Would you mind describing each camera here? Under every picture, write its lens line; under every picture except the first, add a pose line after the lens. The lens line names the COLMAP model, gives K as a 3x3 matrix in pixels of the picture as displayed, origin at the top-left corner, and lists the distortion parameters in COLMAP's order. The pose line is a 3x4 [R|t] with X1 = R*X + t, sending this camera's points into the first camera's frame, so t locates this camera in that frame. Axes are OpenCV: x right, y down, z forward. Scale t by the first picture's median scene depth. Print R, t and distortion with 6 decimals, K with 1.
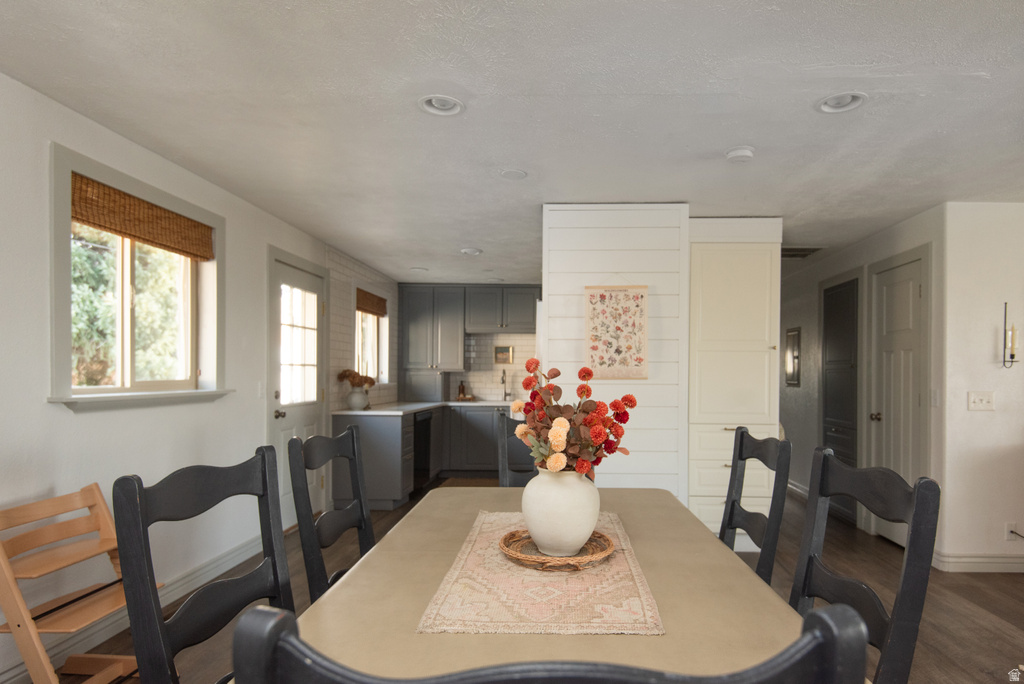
lens RADIAL K [[569.8, 0, 567.2], [0, 569.8, 374.1], [0, 0, 1]] dist [-0.000396, -0.000573]
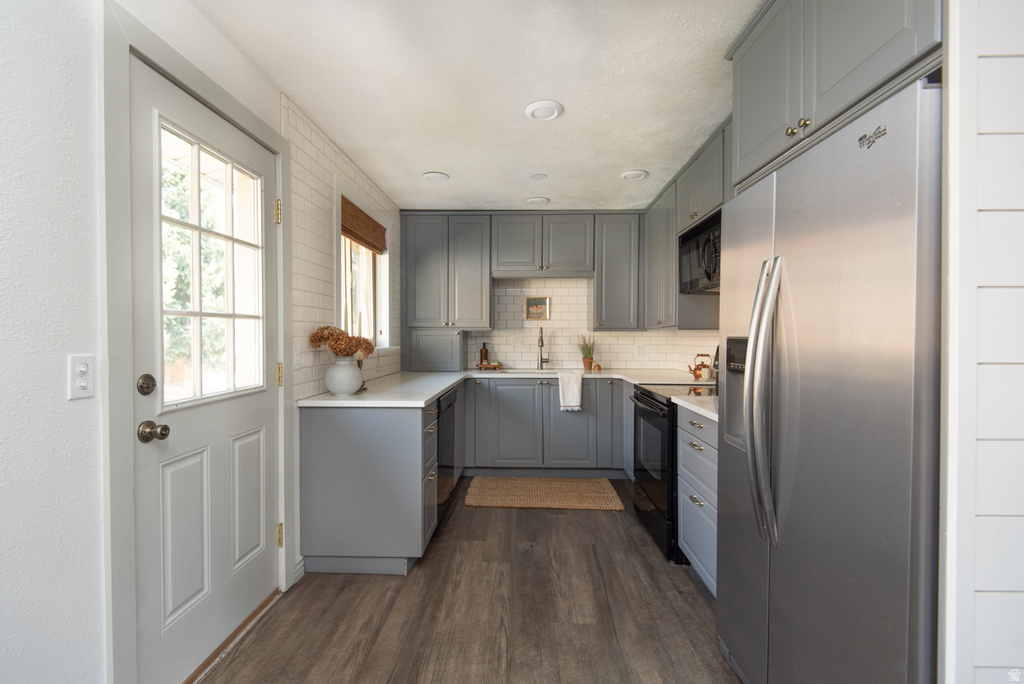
lens RADIAL K [[461.5, 0, 512.0], [0, 461.5, 342.0], [0, 0, 1]] dist [0.038665, -0.024879]
pose [[0.999888, -0.004092, -0.014375, -0.145385], [0.004332, 0.999851, 0.016723, 0.000663], [0.014305, -0.016783, 0.999757, 0.404840]]
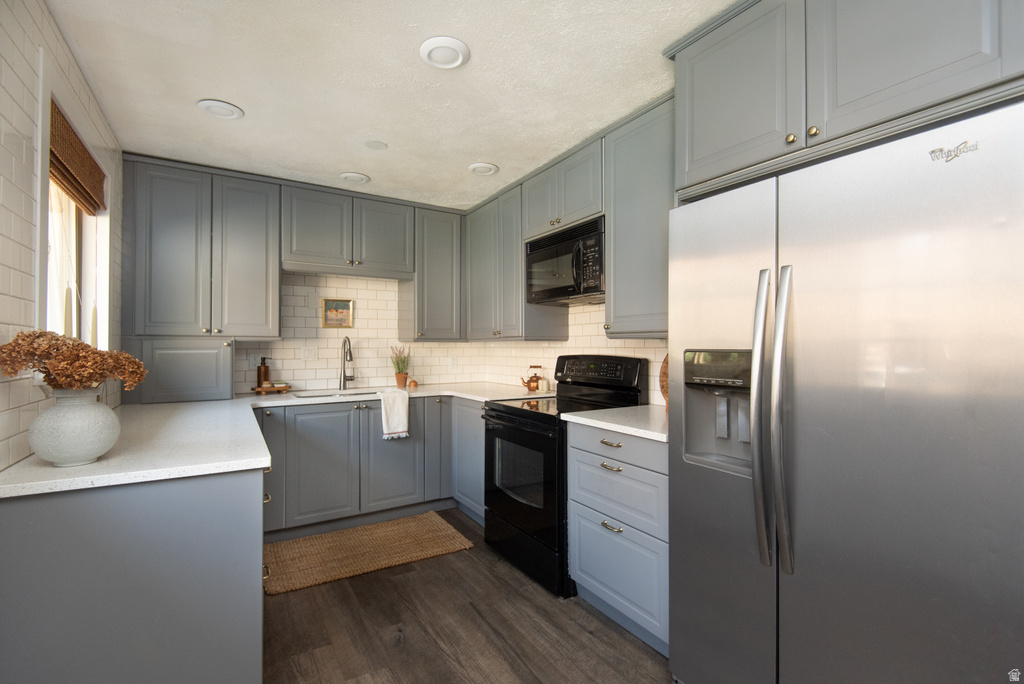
lens RADIAL K [[469.2, 0, 512.0], [0, 469.2, 342.0], [0, 0, 1]] dist [0.042921, -0.028301]
pose [[0.848560, -0.002058, 0.529095, -0.233442], [0.004581, 0.999984, -0.003457, -0.000530], [-0.529079, 0.005357, 0.848555, 0.501885]]
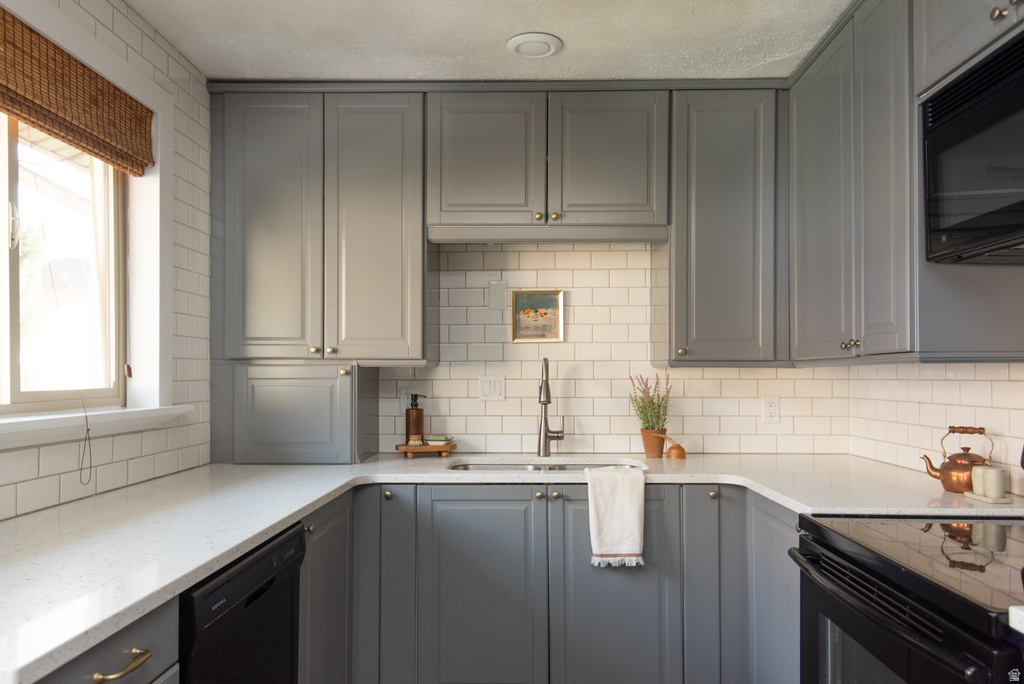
lens RADIAL K [[714.1, 0, 511.8], [0, 714.1, 366.2], [0, 0, 1]] dist [0.027792, -0.002737]
pose [[0.999889, -0.005696, -0.013744, -0.128658], [0.005568, 0.999941, -0.009288, -0.000319], [0.013796, 0.009211, 0.999862, 0.614911]]
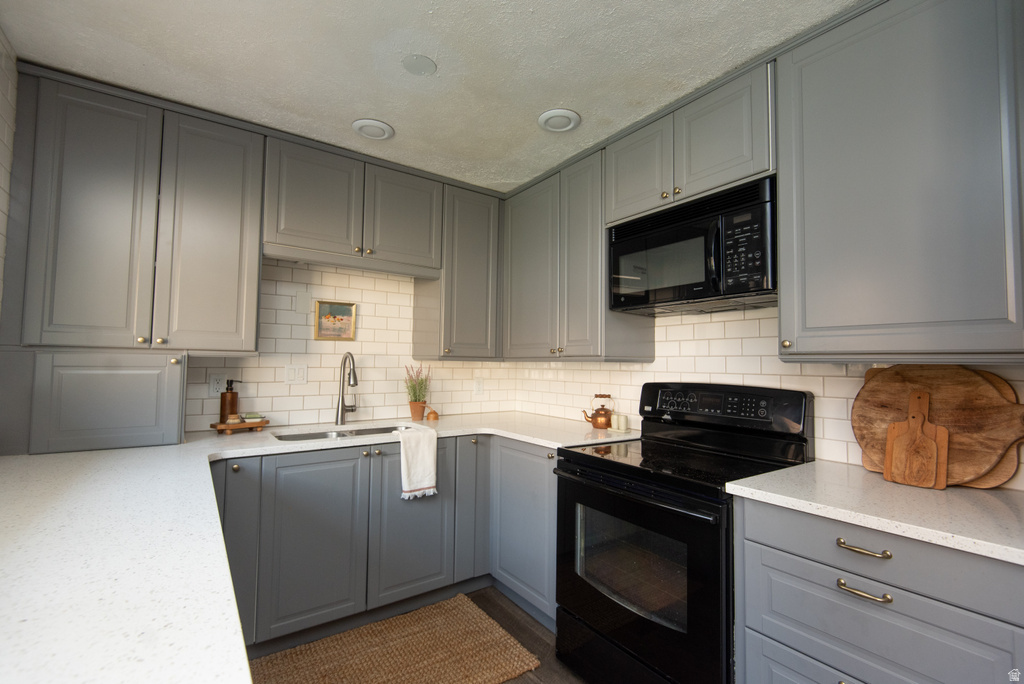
lens RADIAL K [[461.5, 0, 512.0], [0, 461.5, 342.0], [0, 0, 1]] dist [0.038665, -0.024879]
pose [[0.811869, 0.032371, 0.582941, -0.224889], [-0.010093, 0.999091, -0.041423, -0.003086], [-0.583752, 0.027746, 0.811458, 0.655510]]
